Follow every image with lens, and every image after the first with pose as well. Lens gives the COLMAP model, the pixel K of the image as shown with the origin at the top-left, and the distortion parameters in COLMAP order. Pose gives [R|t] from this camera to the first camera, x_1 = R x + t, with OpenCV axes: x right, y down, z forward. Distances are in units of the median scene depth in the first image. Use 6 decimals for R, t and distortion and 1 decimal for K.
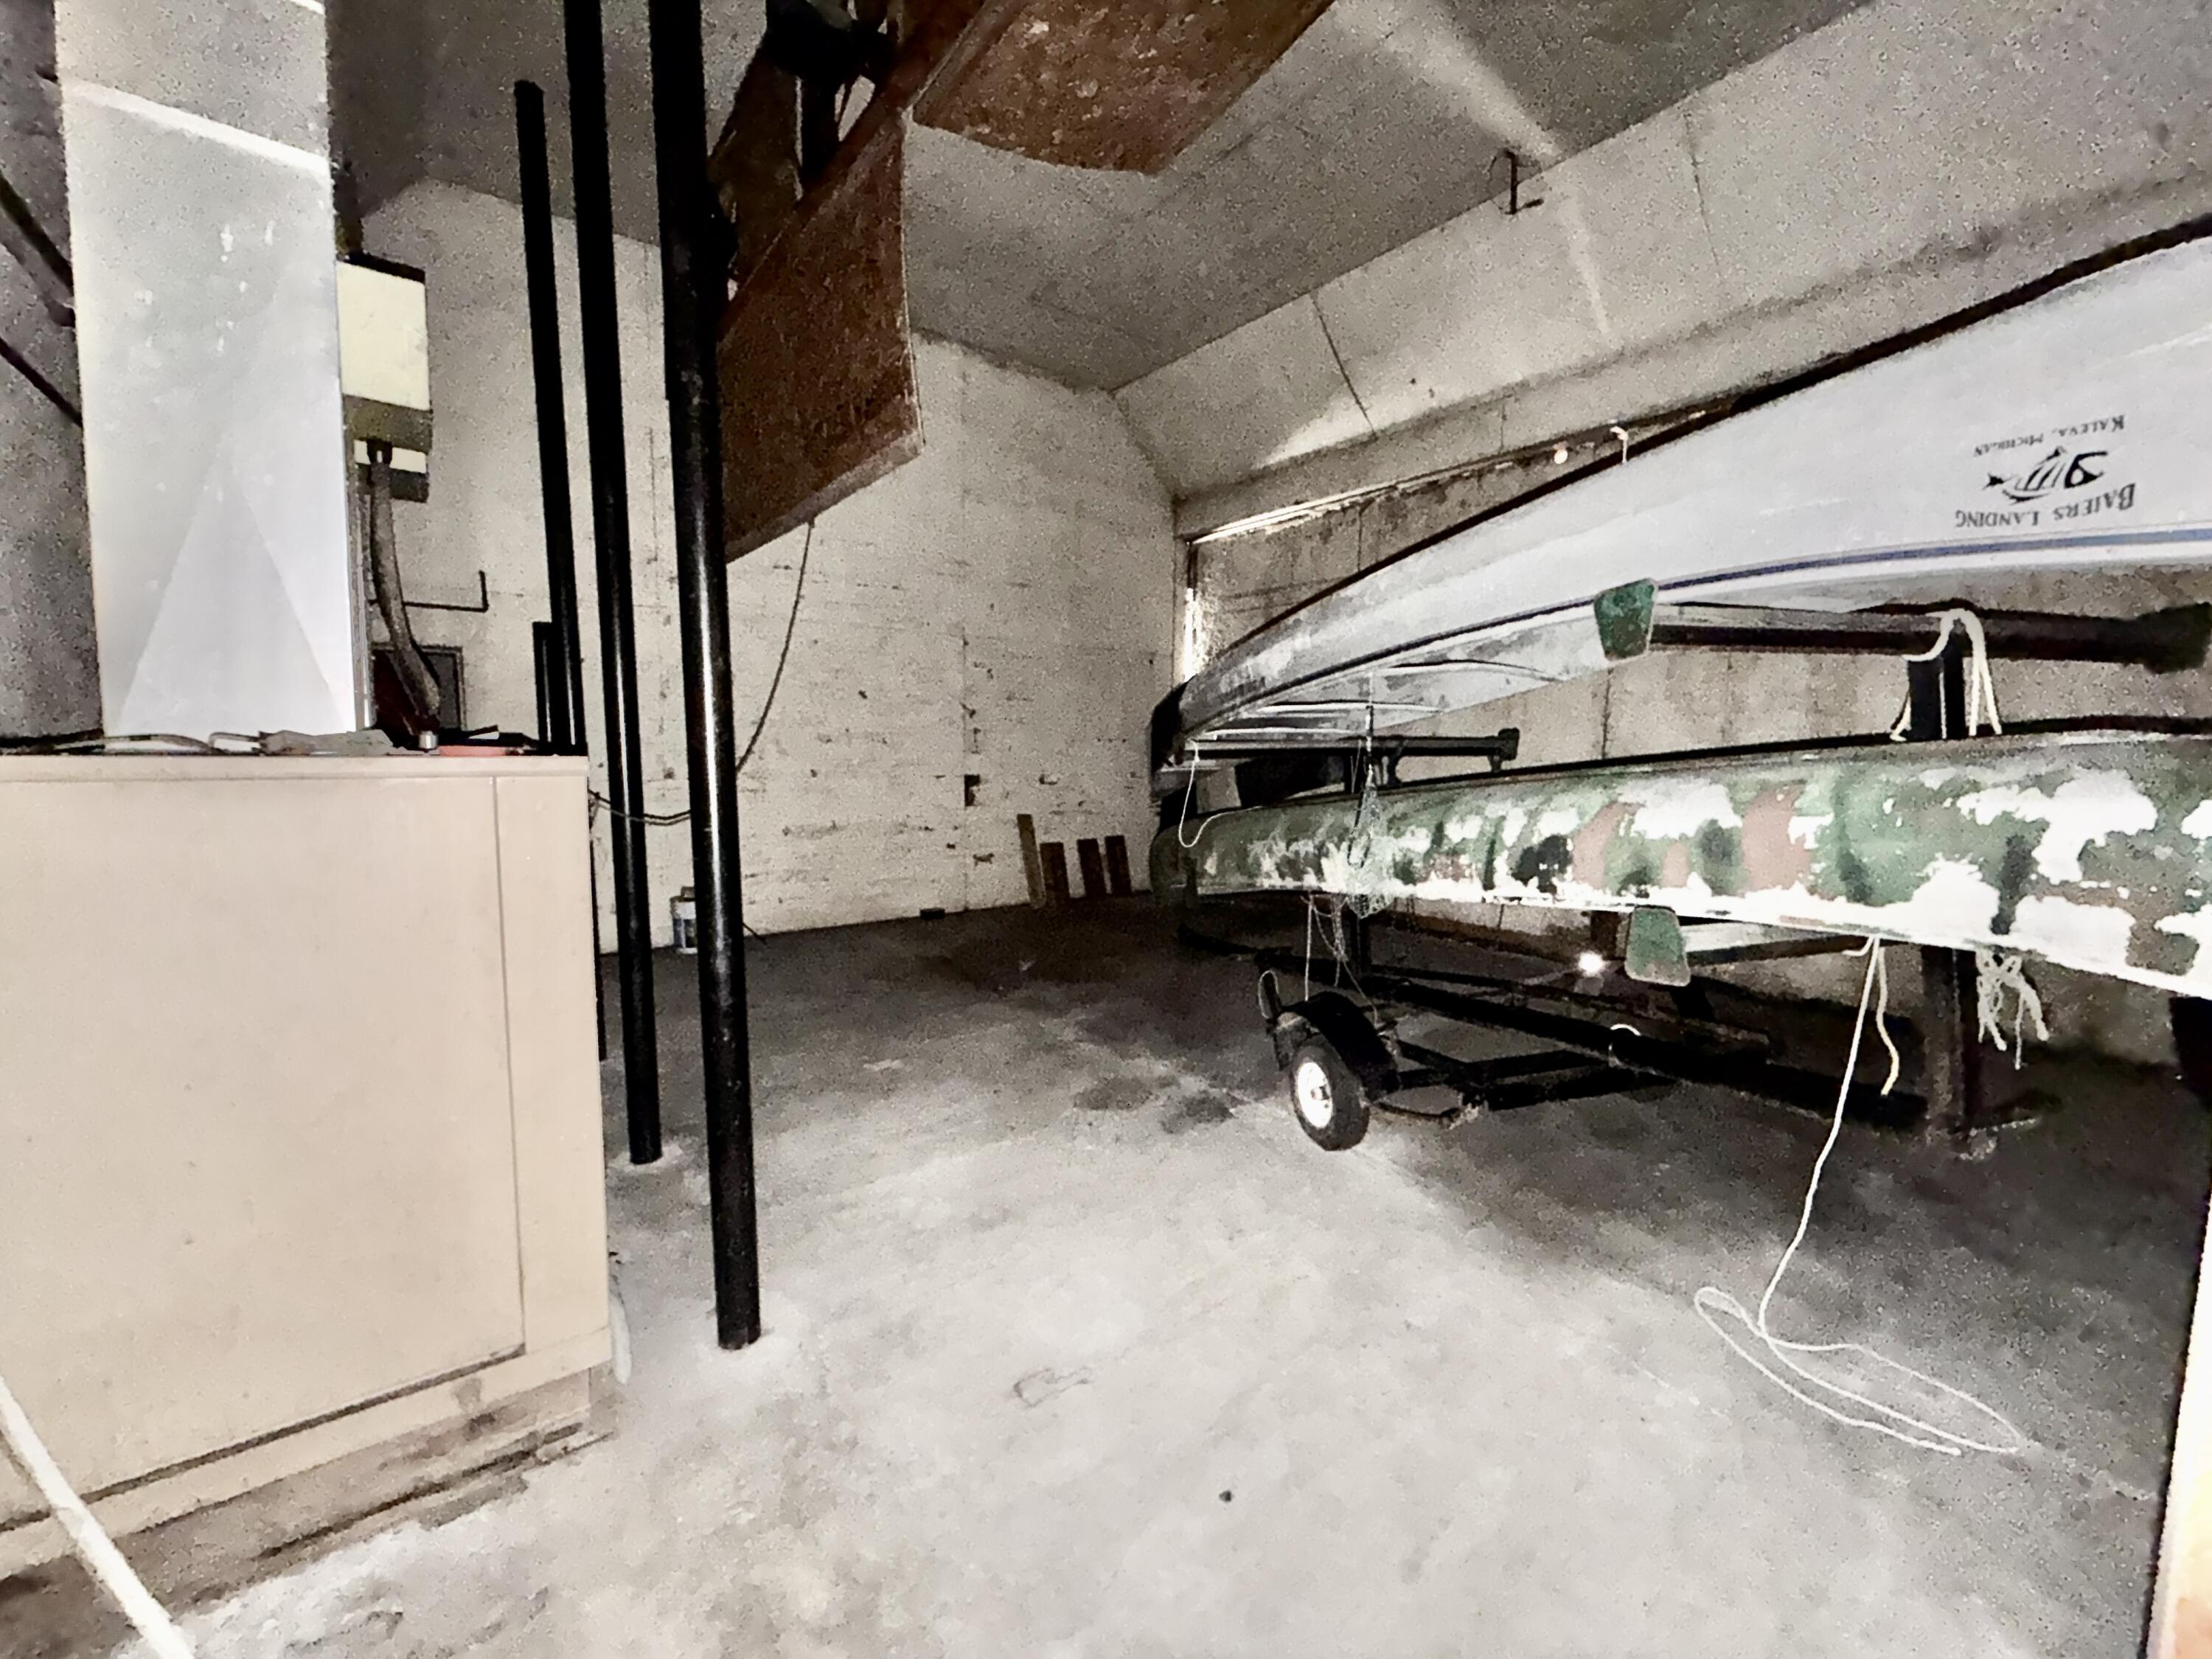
lens RADIAL K [[882.3, 0, 1106.0], [0, 882.3, 820.0], [0, 0, 1]] dist [-0.001426, 0.000893]
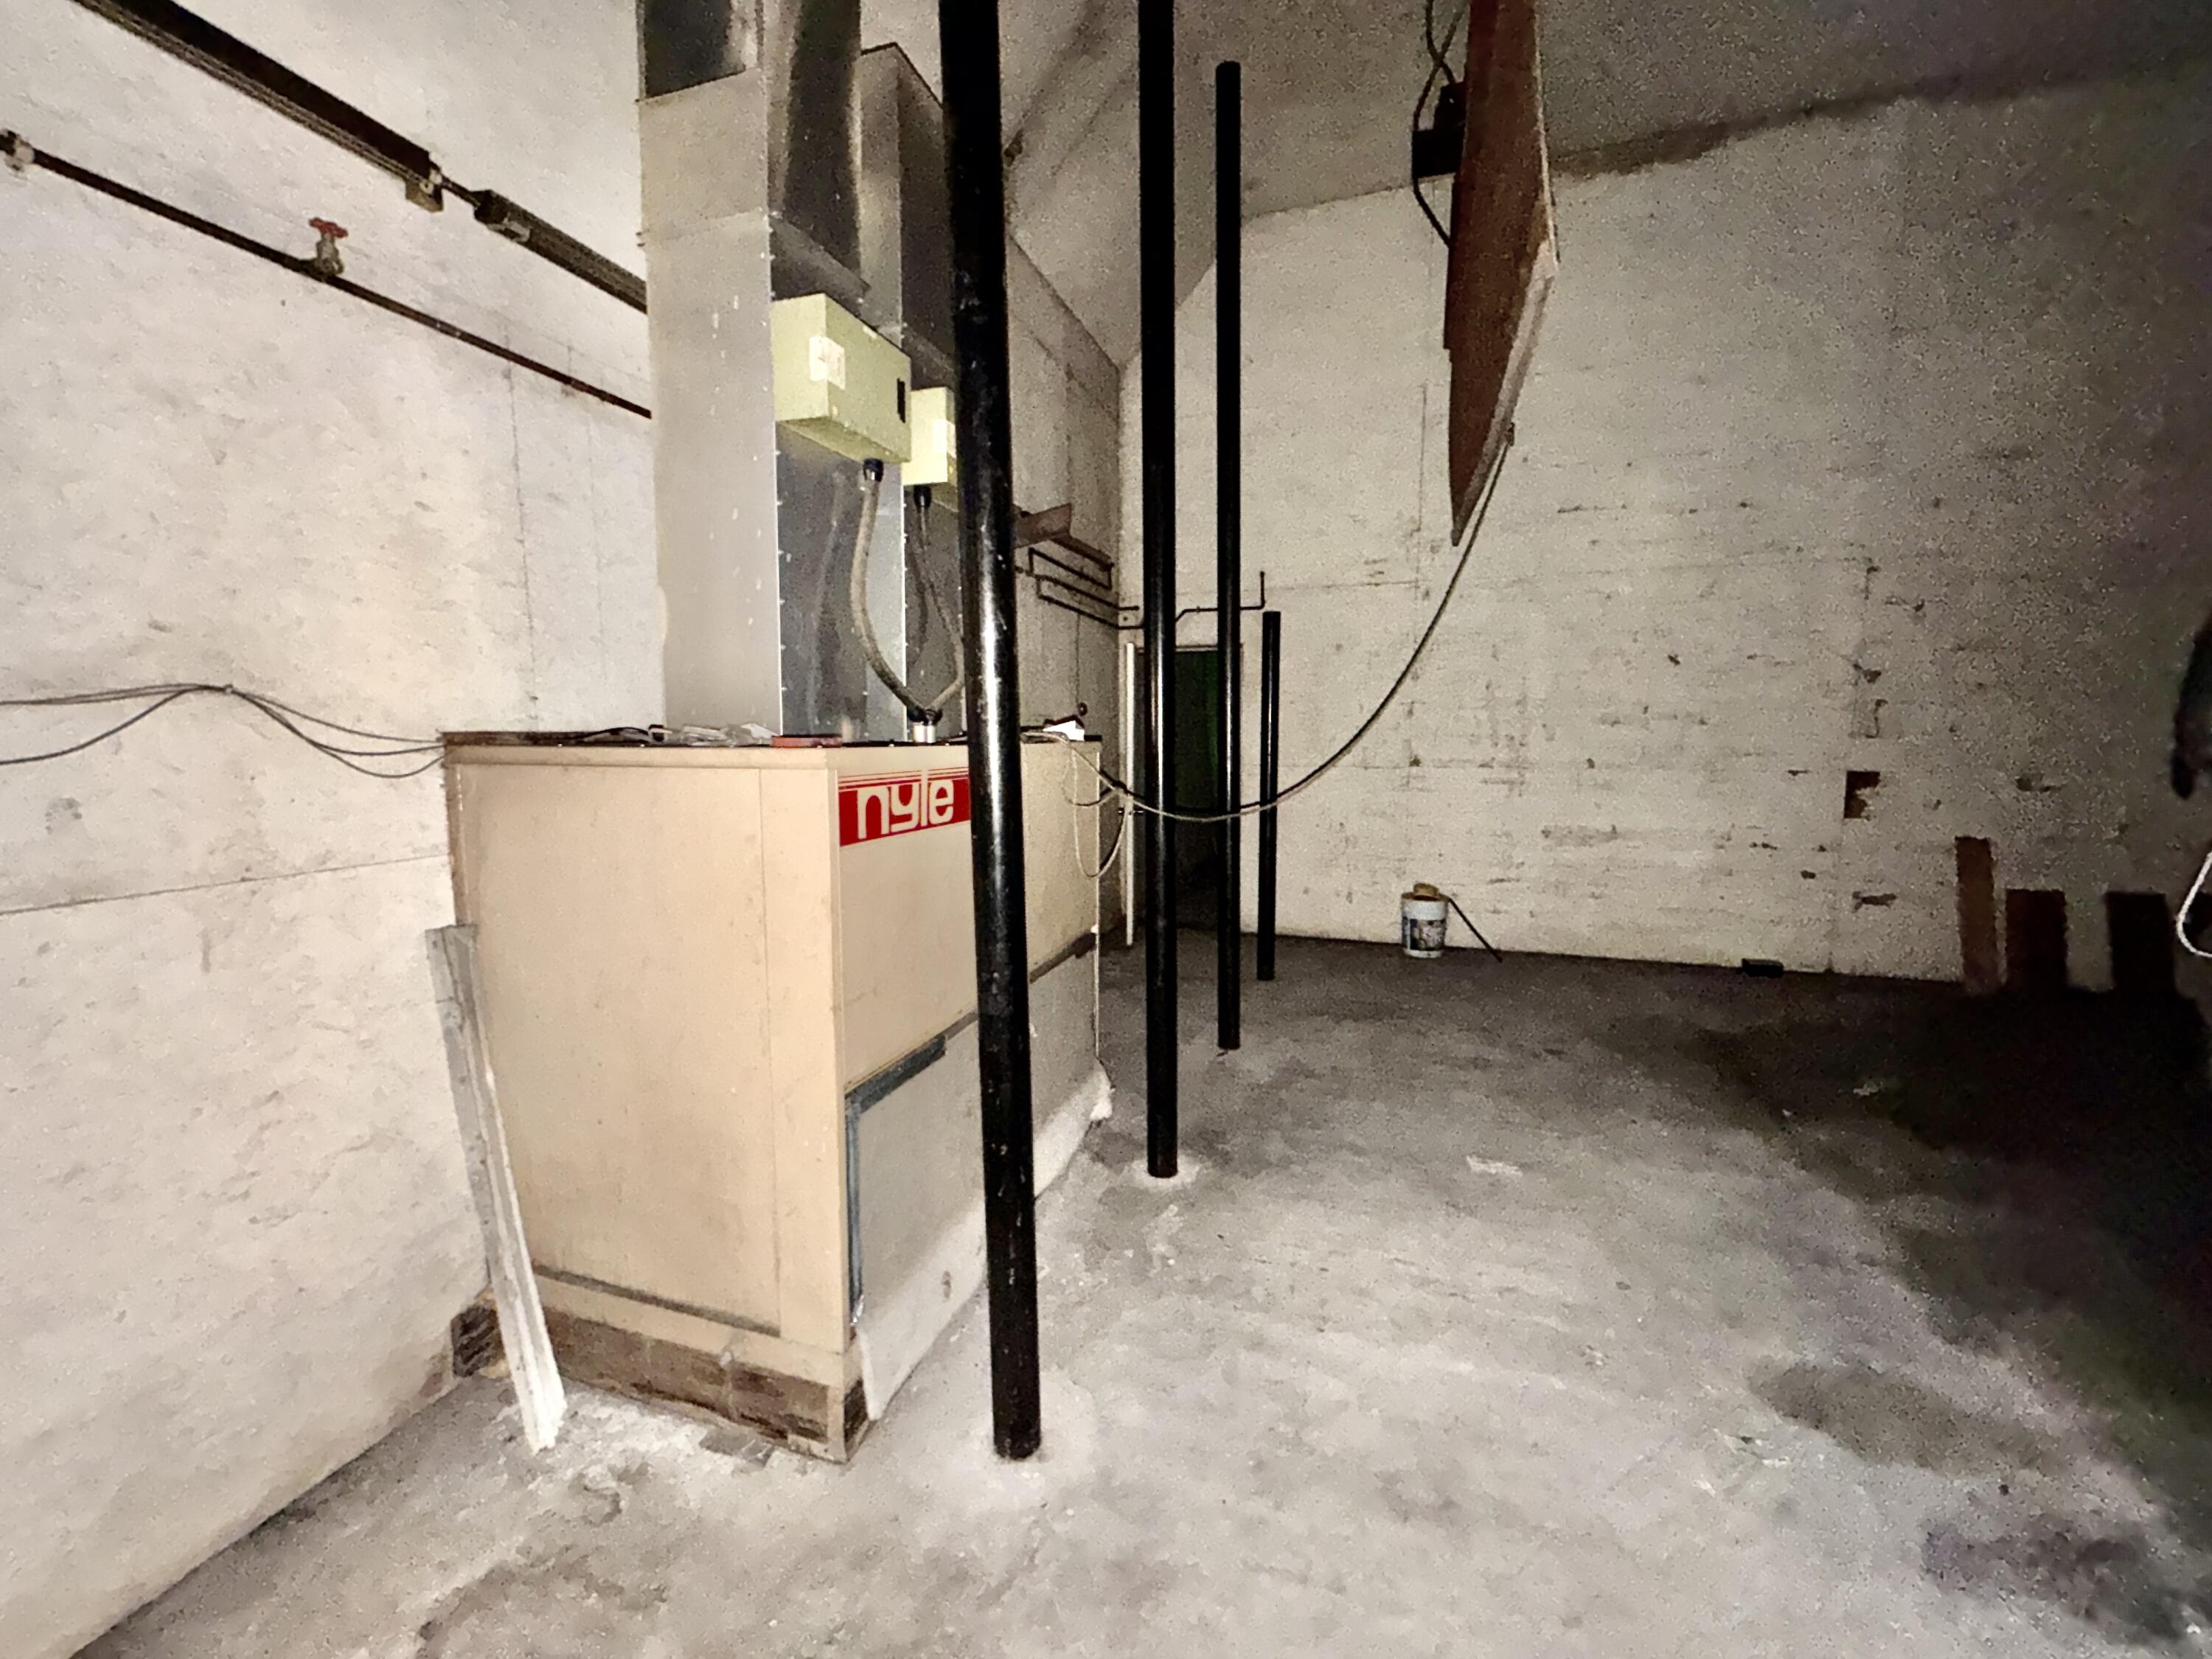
lens RADIAL K [[882.3, 0, 1103.8], [0, 882.3, 828.5], [0, 0, 1]] dist [-0.001426, 0.000893]
pose [[0.559643, 0.083942, -0.824472, 0.269408], [-0.060369, 0.996343, 0.060462, -0.049587], [0.826532, 0.015935, 0.562664, 0.580047]]
